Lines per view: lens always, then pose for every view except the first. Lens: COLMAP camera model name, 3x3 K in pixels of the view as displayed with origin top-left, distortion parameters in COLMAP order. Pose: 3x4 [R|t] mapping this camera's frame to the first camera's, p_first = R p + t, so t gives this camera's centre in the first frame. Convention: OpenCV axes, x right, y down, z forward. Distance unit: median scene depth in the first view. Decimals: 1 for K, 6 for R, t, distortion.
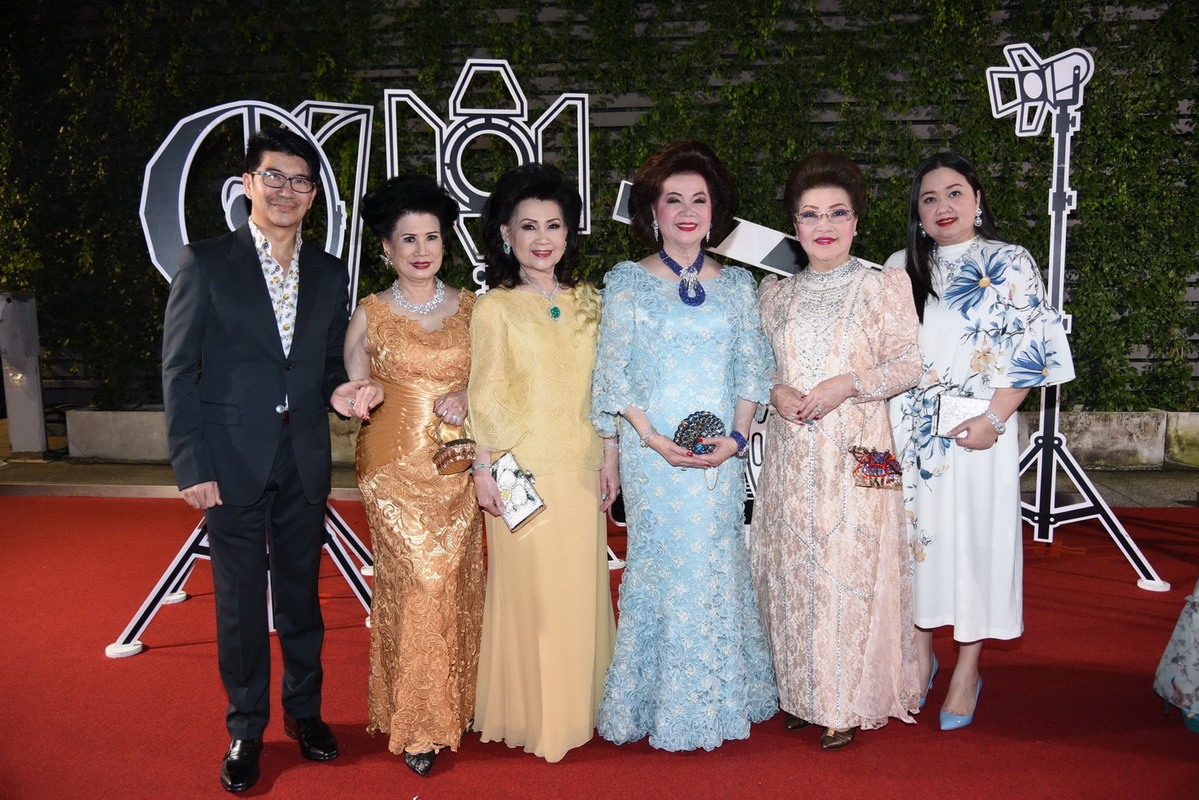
lens RADIAL K [[972.5, 0, 599.8], [0, 972.5, 399.6], [0, 0, 1]] dist [-0.010406, 0.038459]
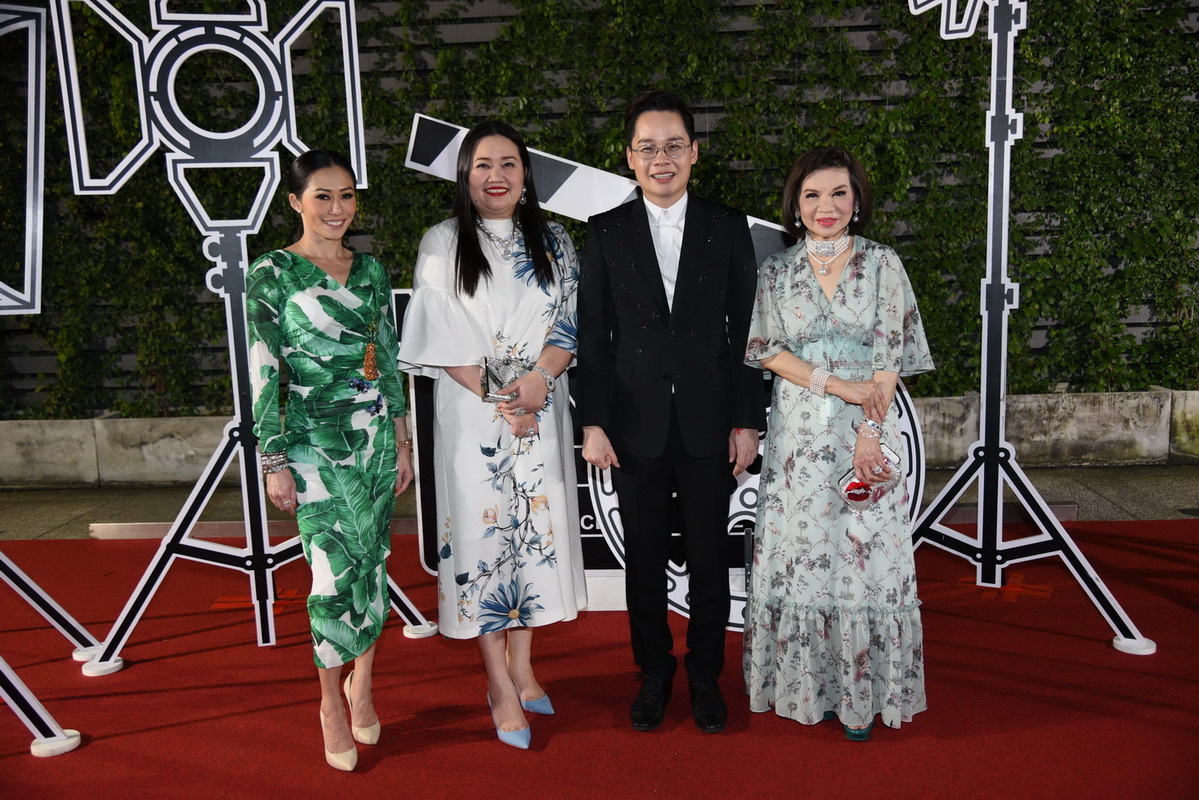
lens RADIAL K [[1095.4, 0, 601.0], [0, 1095.4, 400.0], [0, 0, 1]] dist [0.043028, 0.035843]
pose [[0.999234, -0.028176, 0.027171, 0.091660], [0.027211, 0.999008, 0.035263, -0.023660], [-0.028137, -0.034496, 0.999009, 0.108181]]
